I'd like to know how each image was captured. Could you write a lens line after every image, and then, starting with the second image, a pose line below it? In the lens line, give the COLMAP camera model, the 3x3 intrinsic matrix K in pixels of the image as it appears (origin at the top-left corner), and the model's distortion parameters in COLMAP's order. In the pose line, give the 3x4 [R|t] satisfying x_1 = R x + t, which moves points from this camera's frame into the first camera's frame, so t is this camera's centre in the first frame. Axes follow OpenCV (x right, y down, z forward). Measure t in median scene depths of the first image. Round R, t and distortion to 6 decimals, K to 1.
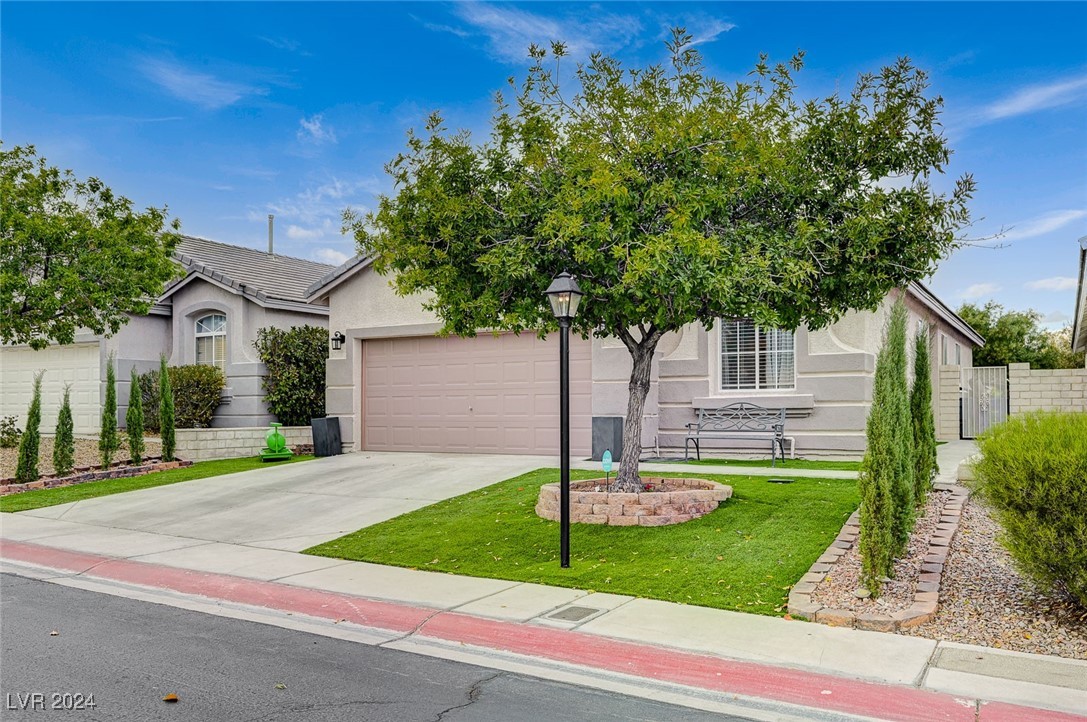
lens RADIAL K [[843.9, 0, 544.7], [0, 843.9, 405.9], [0, 0, 1]] dist [-0.007877, -0.001551]
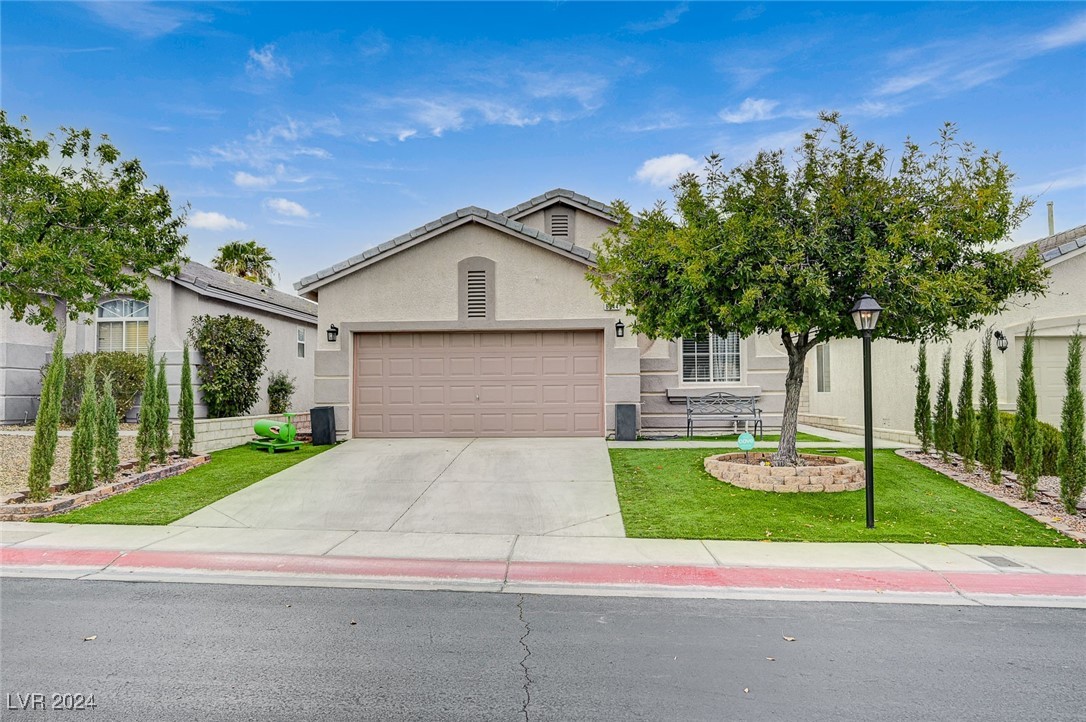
lens RADIAL K [[687.7, 0, 541.9], [0, 687.7, 361.9], [0, 0, 1]] dist [-0.001518, 0.001187]
pose [[0.899948, 0.016083, 0.435701, -0.445306], [0.001430, 0.999205, -0.039838, -0.008187], [-0.435995, 0.036475, 0.899210, 0.144520]]
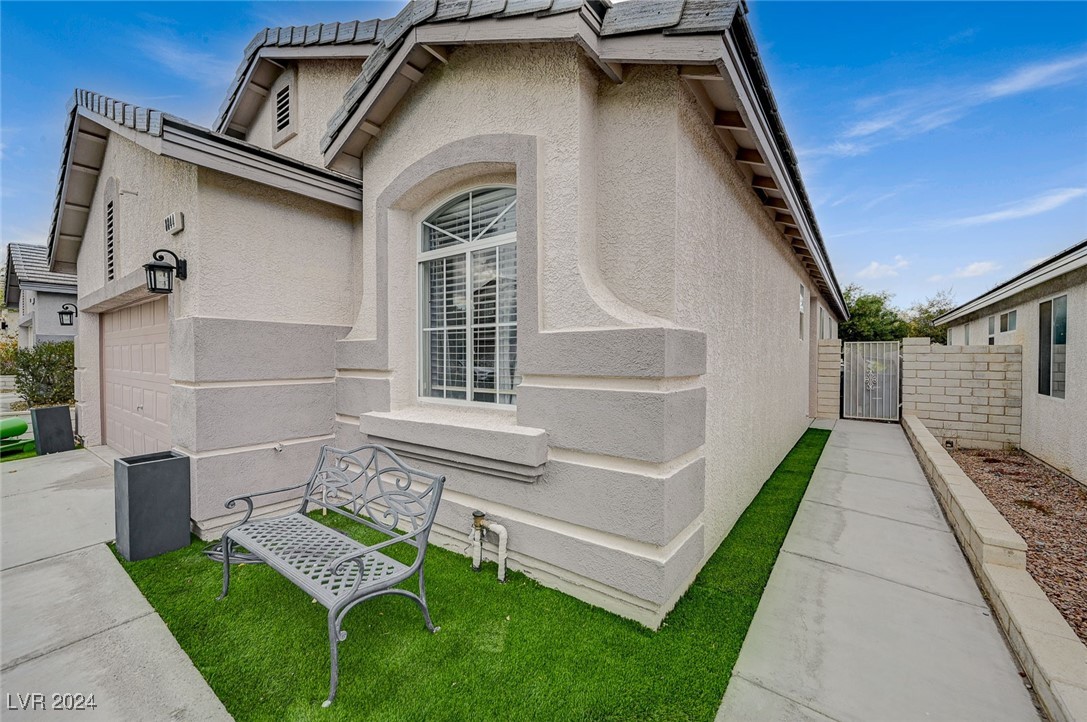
lens RADIAL K [[417.2, 0, 538.4], [0, 417.2, 358.4], [0, 0, 1]] dist [-0.001527, -0.000120]
pose [[0.993620, 0.005535, -0.112647, 0.312589], [-0.004163, 0.999914, 0.012413, -0.047167], [0.112706, -0.011865, 0.993558, 0.743579]]
